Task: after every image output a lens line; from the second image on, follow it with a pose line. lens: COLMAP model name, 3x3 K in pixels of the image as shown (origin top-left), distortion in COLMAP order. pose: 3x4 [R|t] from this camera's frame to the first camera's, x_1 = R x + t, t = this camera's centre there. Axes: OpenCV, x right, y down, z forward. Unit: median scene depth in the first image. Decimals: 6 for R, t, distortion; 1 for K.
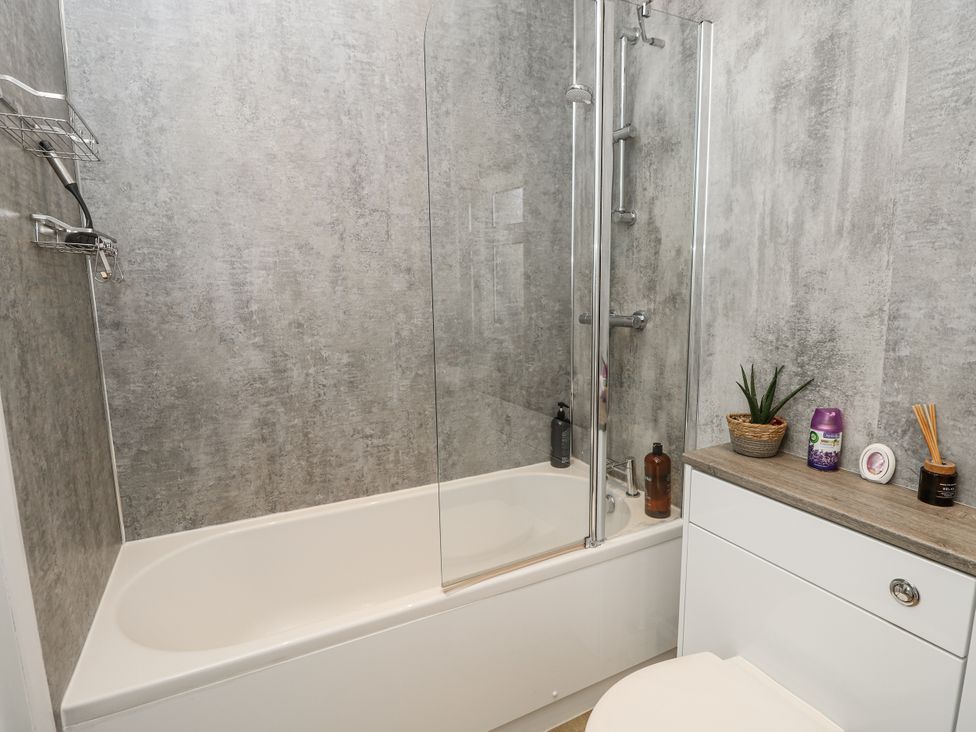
lens RADIAL K [[508.6, 0, 486.7], [0, 508.6, 361.4], [0, 0, 1]] dist [0.003559, -0.015394]
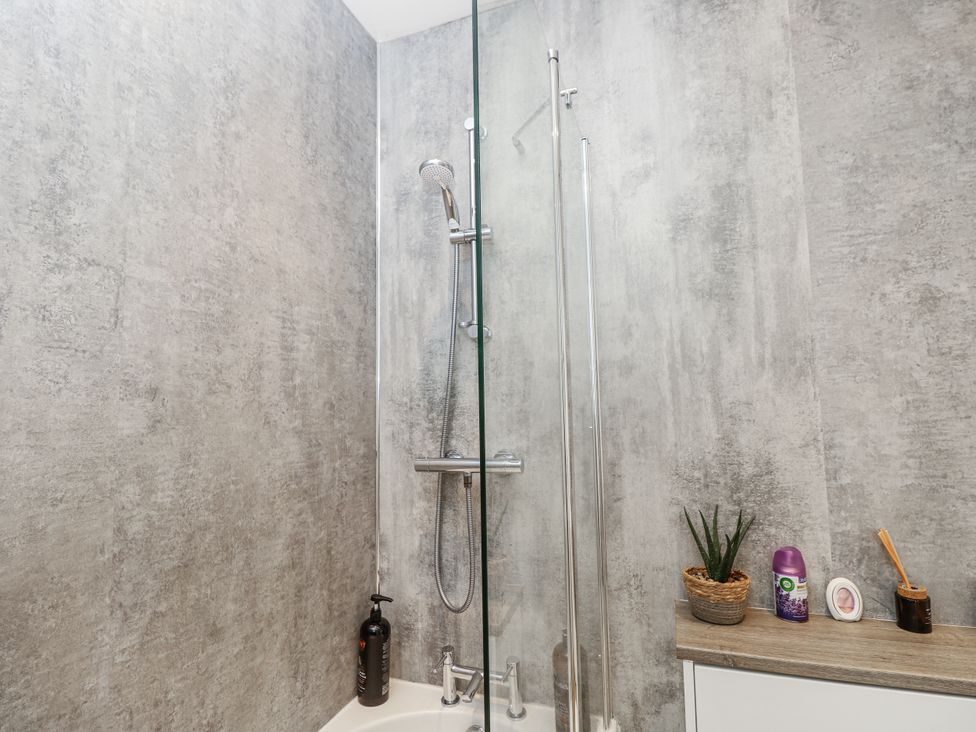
lens RADIAL K [[508.6, 0, 486.7], [0, 508.6, 361.4], [0, 0, 1]] dist [0.003559, -0.015394]
pose [[0.723714, 0.063603, 0.687163, -0.330969], [0.109353, 0.972594, -0.205192, -0.093835], [-0.681381, 0.223644, 0.696924, 0.559203]]
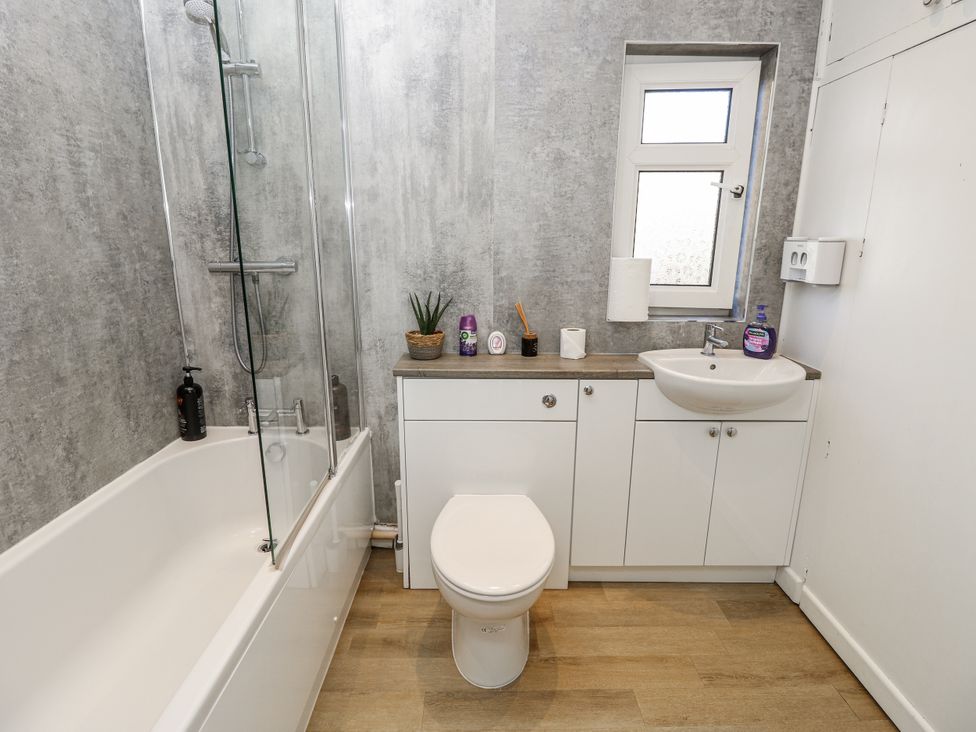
lens RADIAL K [[508.6, 0, 486.7], [0, 508.6, 361.4], [0, 0, 1]] dist [0.003559, -0.015394]
pose [[0.447136, -0.194418, 0.873081, -0.568240], [0.120331, 0.980294, 0.156666, -0.003860], [-0.886335, 0.035008, 0.461720, 0.215150]]
